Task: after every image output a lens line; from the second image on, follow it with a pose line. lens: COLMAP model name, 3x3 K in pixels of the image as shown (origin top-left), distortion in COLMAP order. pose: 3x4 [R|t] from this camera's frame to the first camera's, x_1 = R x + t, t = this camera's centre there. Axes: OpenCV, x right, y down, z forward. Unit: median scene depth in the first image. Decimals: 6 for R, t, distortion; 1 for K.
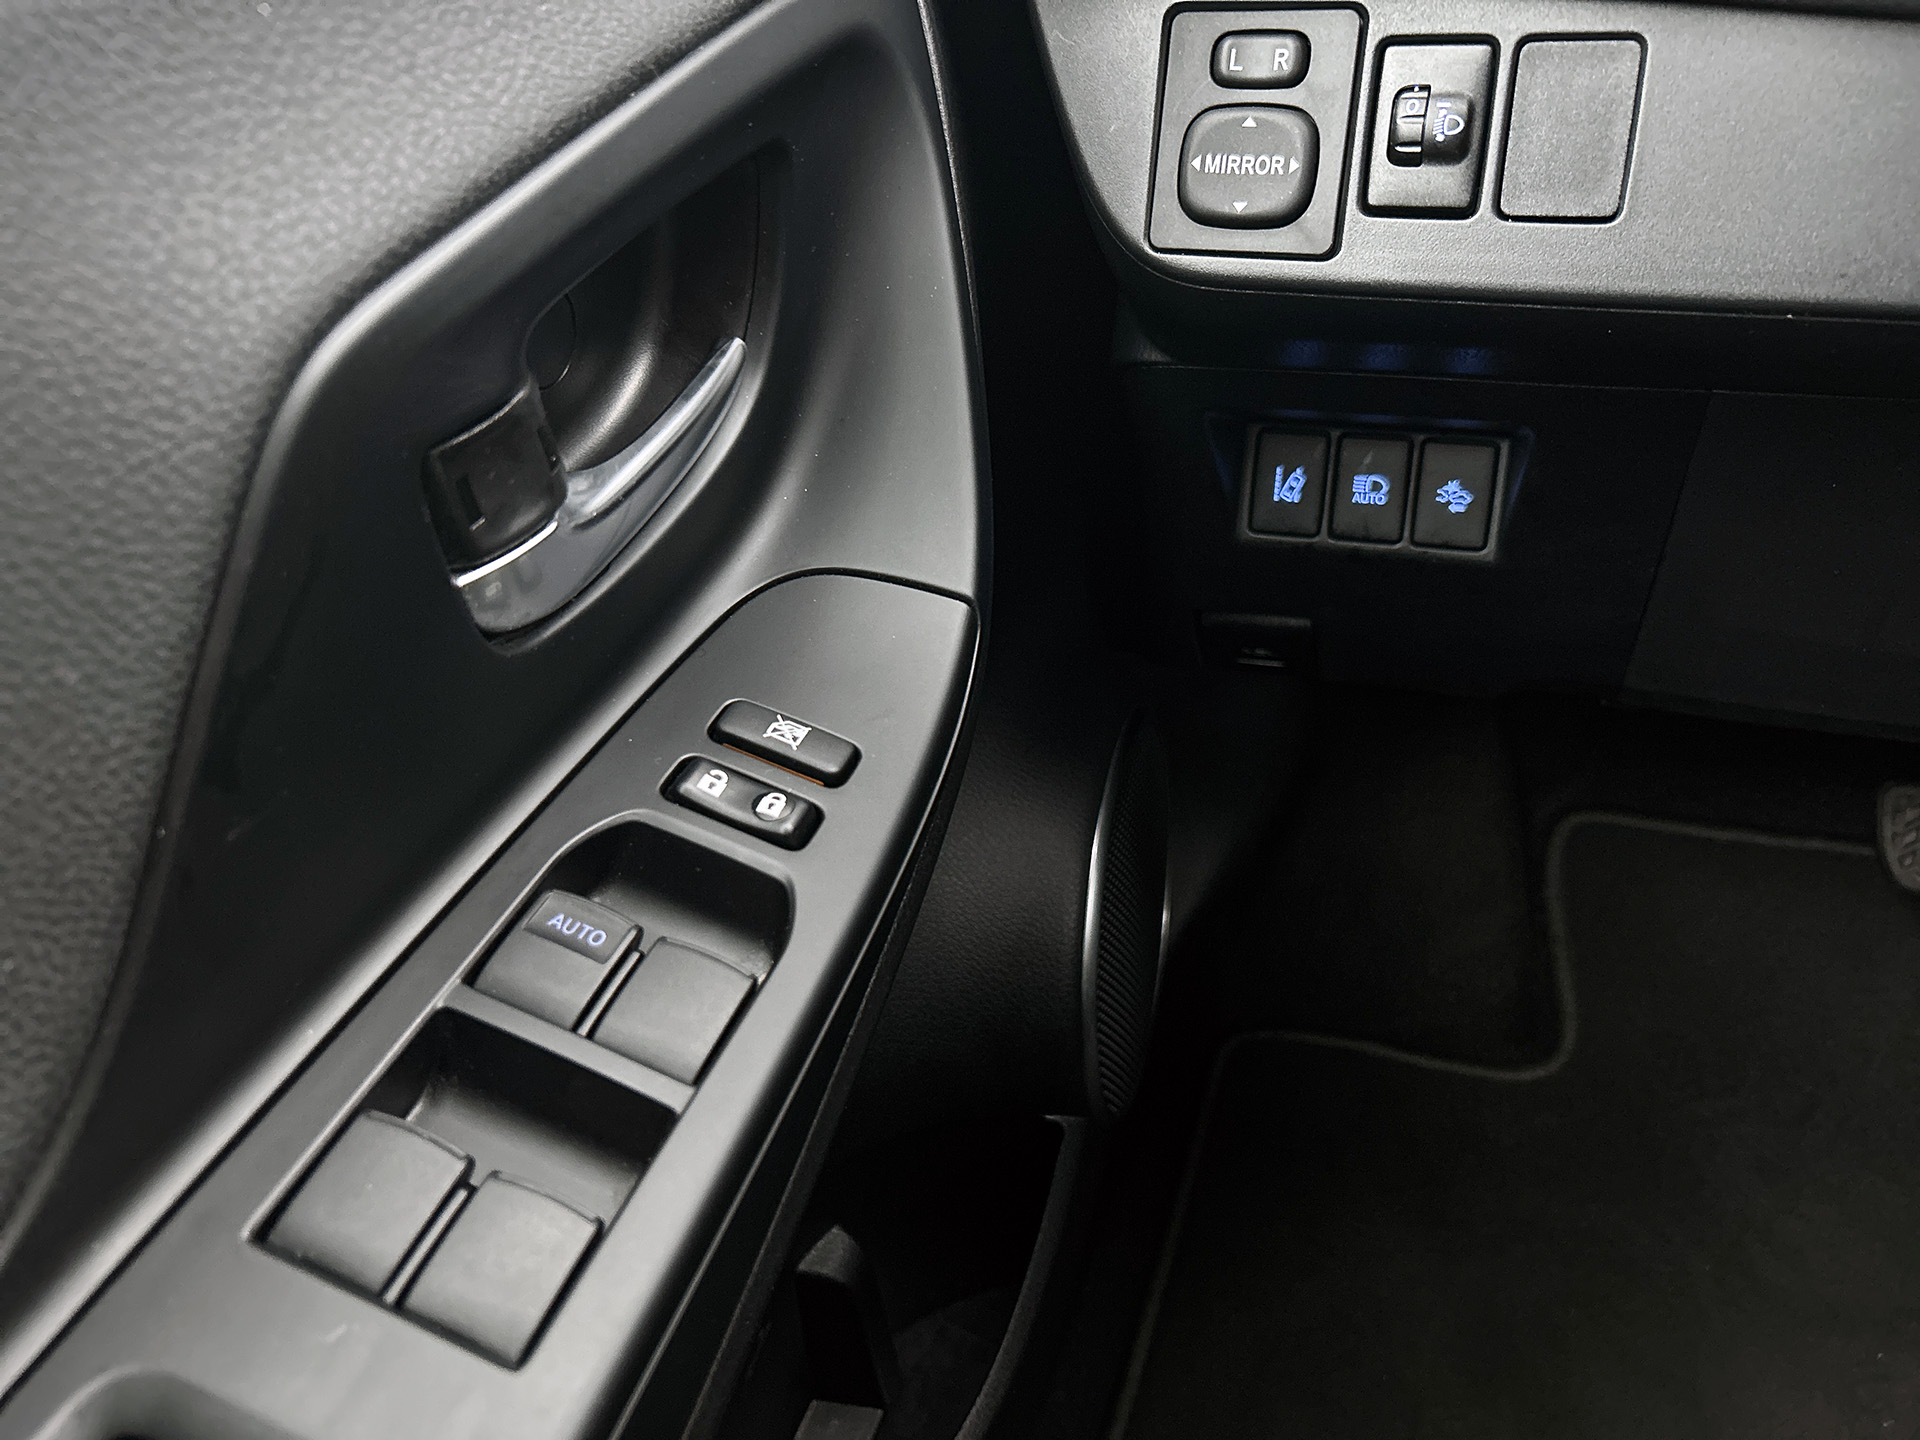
lens RADIAL K [[1455.7, 0, 991.1], [0, 1455.7, 709.3], [0, 0, 1]] dist [0.034307, -0.030214]
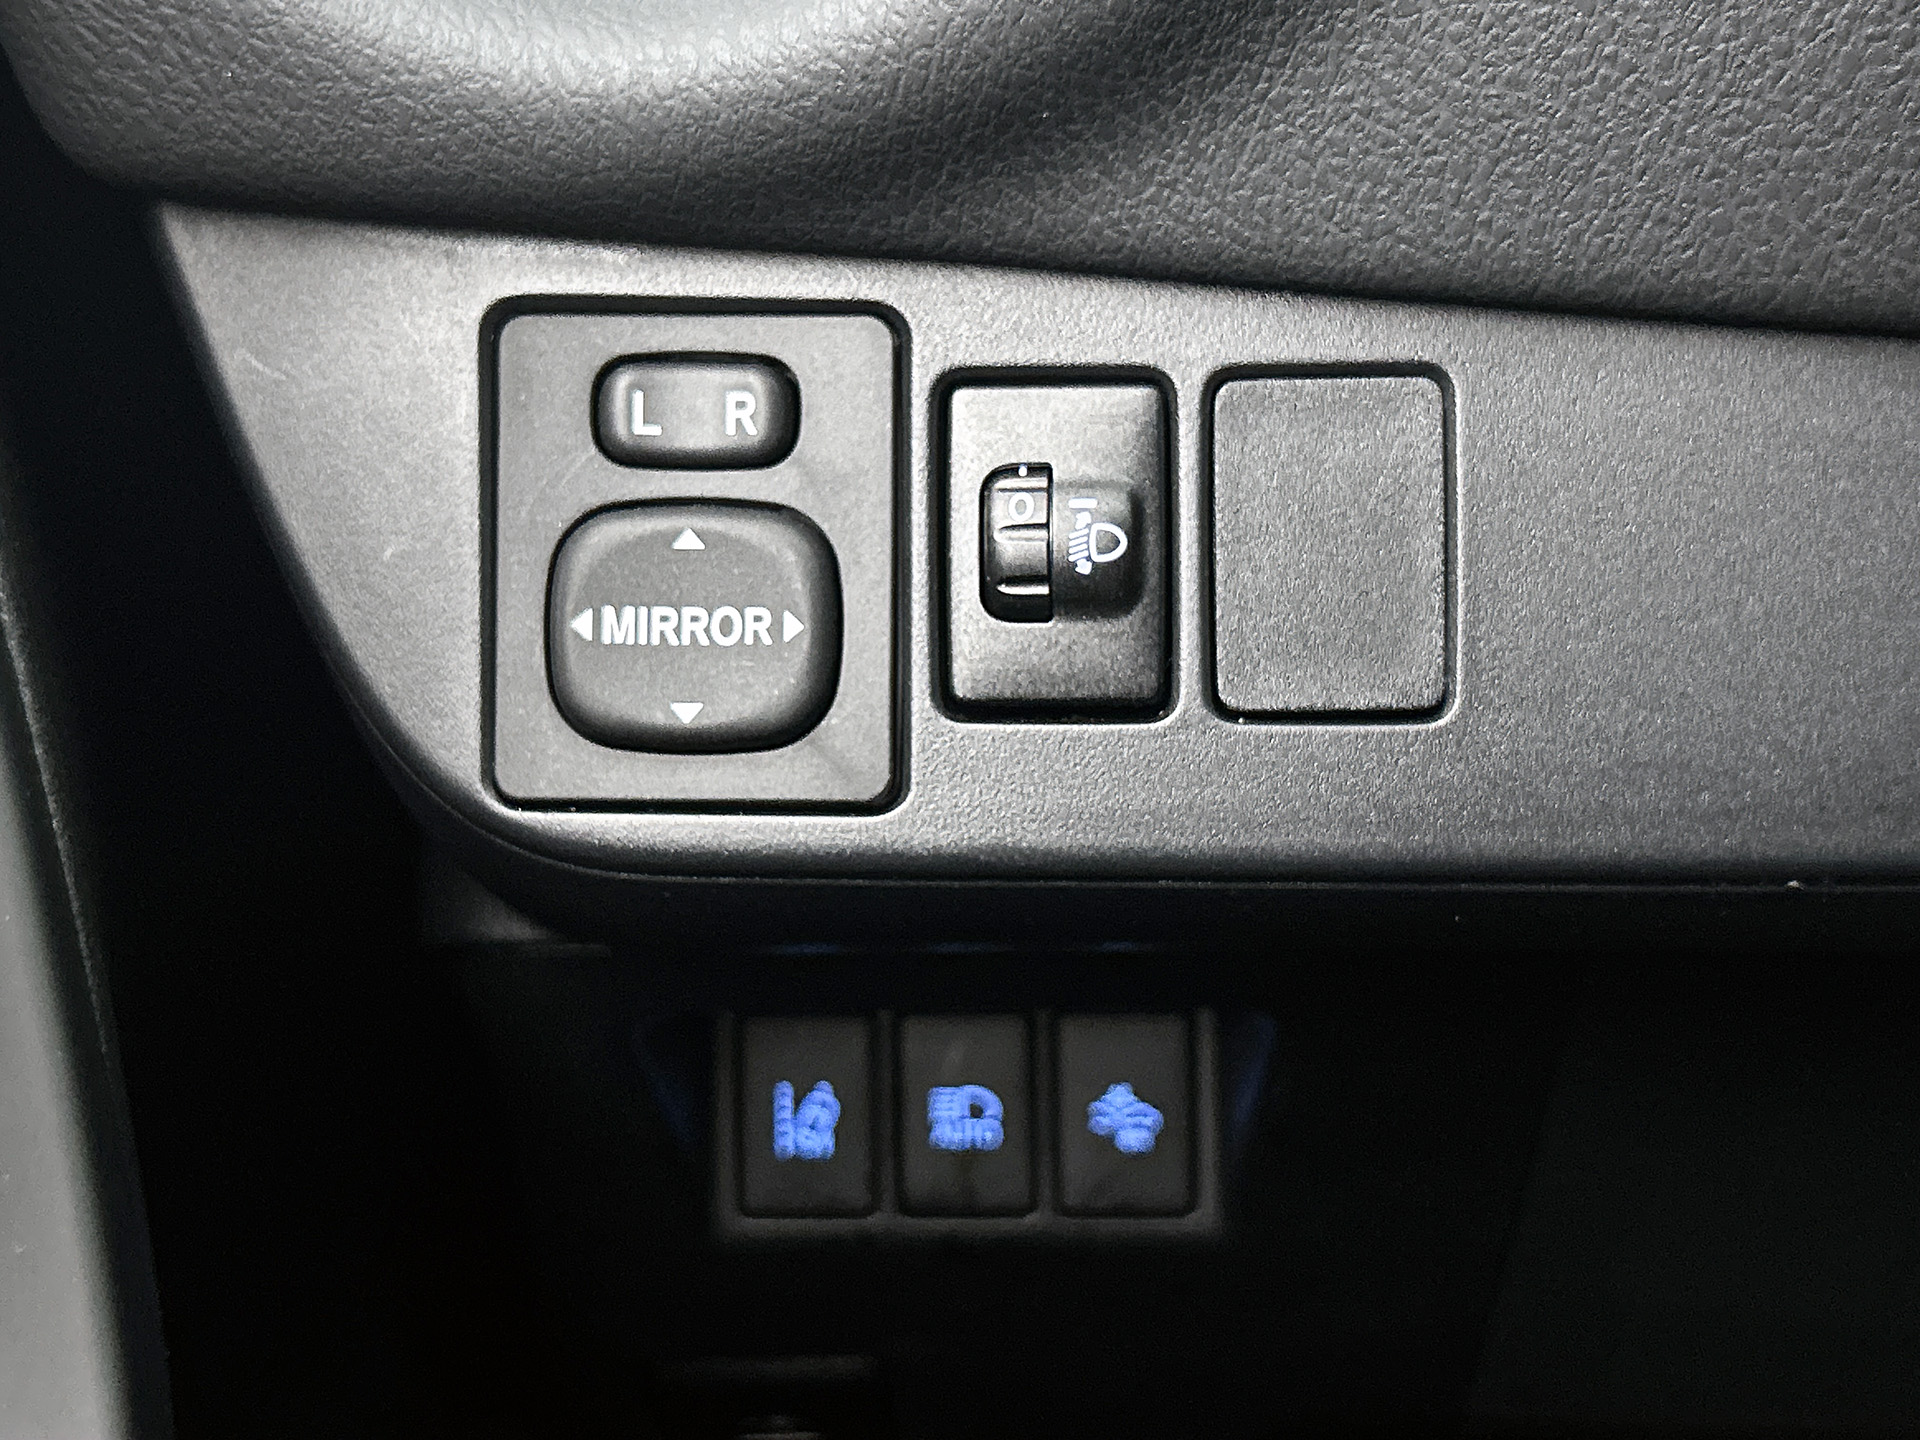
lens RADIAL K [[2502.7, 0, 950.7], [0, 2502.7, 723.8], [0, 0, 1]] dist [0.108899, 0.000000]
pose [[0.955224, -0.068843, 0.287765, 0.021677], [0.125166, 0.975269, -0.182166, -0.187392], [-0.268107, 0.210028, 0.940216, 0.235747]]
